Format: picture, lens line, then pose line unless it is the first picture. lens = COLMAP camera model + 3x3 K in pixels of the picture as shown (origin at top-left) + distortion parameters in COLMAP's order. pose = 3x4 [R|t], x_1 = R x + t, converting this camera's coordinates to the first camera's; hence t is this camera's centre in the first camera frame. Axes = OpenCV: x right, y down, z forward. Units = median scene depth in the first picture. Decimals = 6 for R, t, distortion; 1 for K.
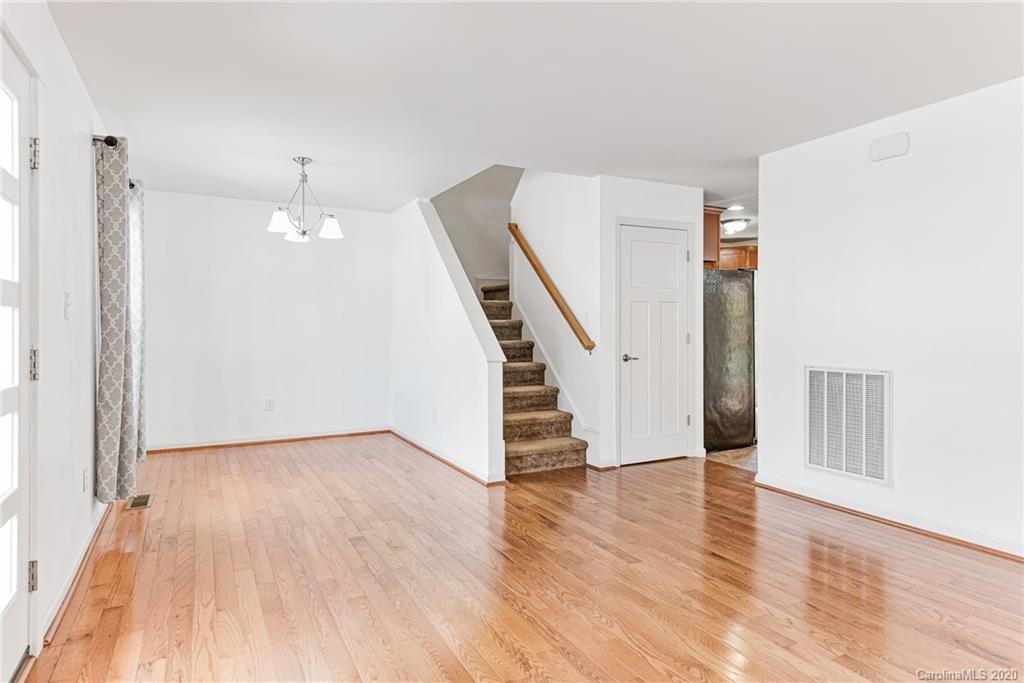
lens RADIAL K [[583.8, 0, 516.0], [0, 583.8, 325.4], [0, 0, 1]] dist [0.020895, -0.002111]
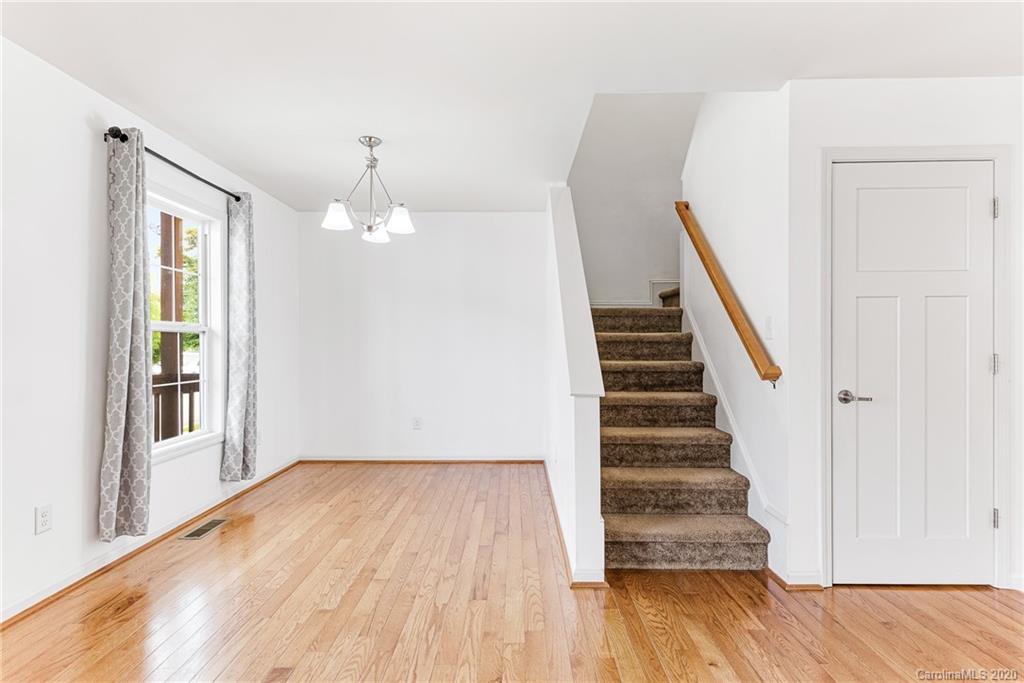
lens RADIAL K [[511.5, 0, 512.4], [0, 511.5, 343.3], [0, 0, 1]] dist [0.016235, -0.006856]
pose [[0.878749, 0.000985, -0.477283, 0.143071], [0.000508, 0.999995, 0.002999, 0.001926], [0.477284, -0.002877, 0.878745, 0.408371]]
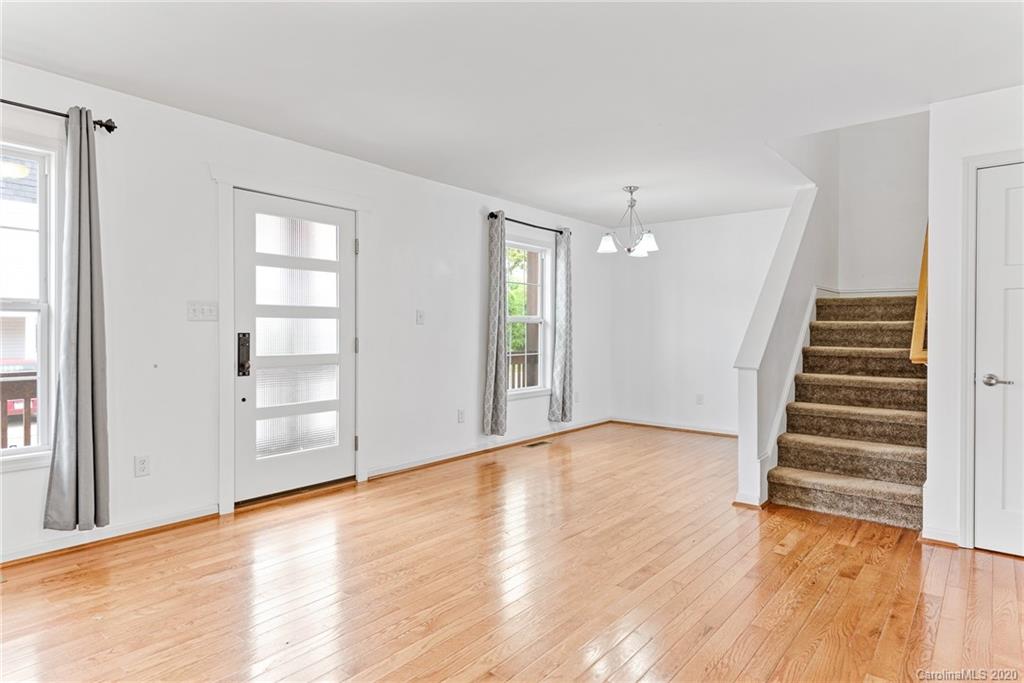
lens RADIAL K [[583.8, 0, 521.1], [0, 583.8, 333.6], [0, 0, 1]] dist [0.020895, -0.002111]
pose [[0.398832, 0.008384, -0.916986, 0.568865], [-0.003094, 0.999965, 0.007797, 0.002376], [0.917019, -0.000272, 0.398844, 0.289892]]
